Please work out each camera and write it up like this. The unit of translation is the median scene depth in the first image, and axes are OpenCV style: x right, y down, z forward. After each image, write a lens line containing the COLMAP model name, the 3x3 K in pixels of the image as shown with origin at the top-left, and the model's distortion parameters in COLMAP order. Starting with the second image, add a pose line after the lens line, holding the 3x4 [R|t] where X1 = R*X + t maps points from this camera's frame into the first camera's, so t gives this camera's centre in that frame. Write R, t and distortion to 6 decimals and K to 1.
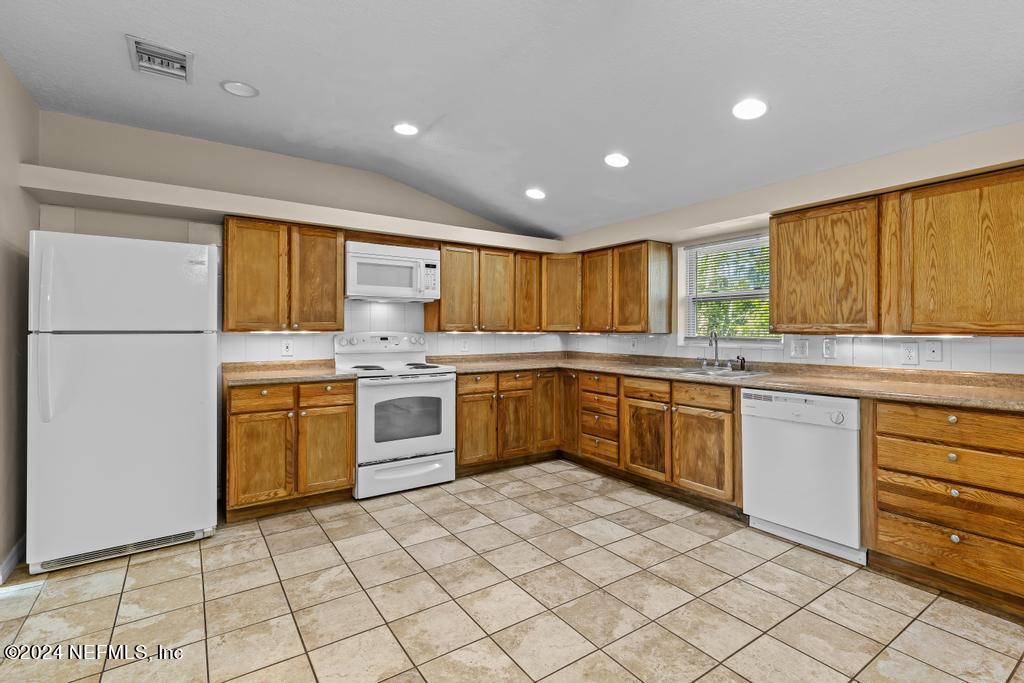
lens RADIAL K [[470.6, 0, 511.0], [0, 470.6, 330.4], [0, 0, 1]] dist [0.001702, 0.000119]
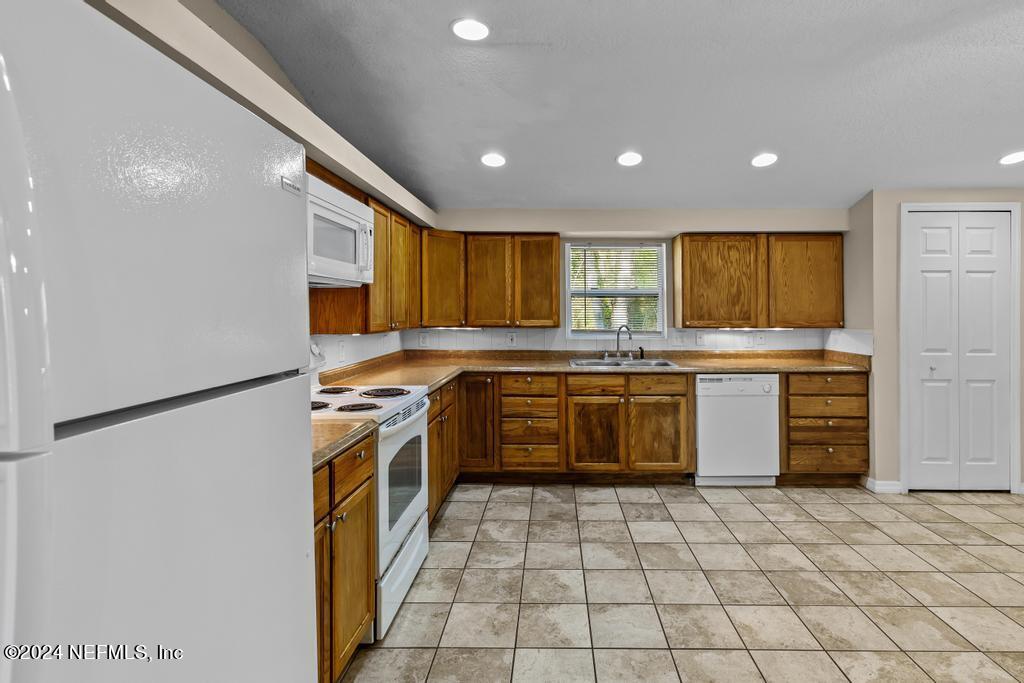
lens RADIAL K [[512.4, 0, 543.5], [0, 512.4, 309.4], [0, 0, 1]] dist [0.000766, 0.000016]
pose [[0.572846, 0.001683, 0.819661, -0.747092], [-0.001596, 0.999998, -0.000938, -0.039190], [-0.819661, -0.000771, 0.572848, 0.511456]]
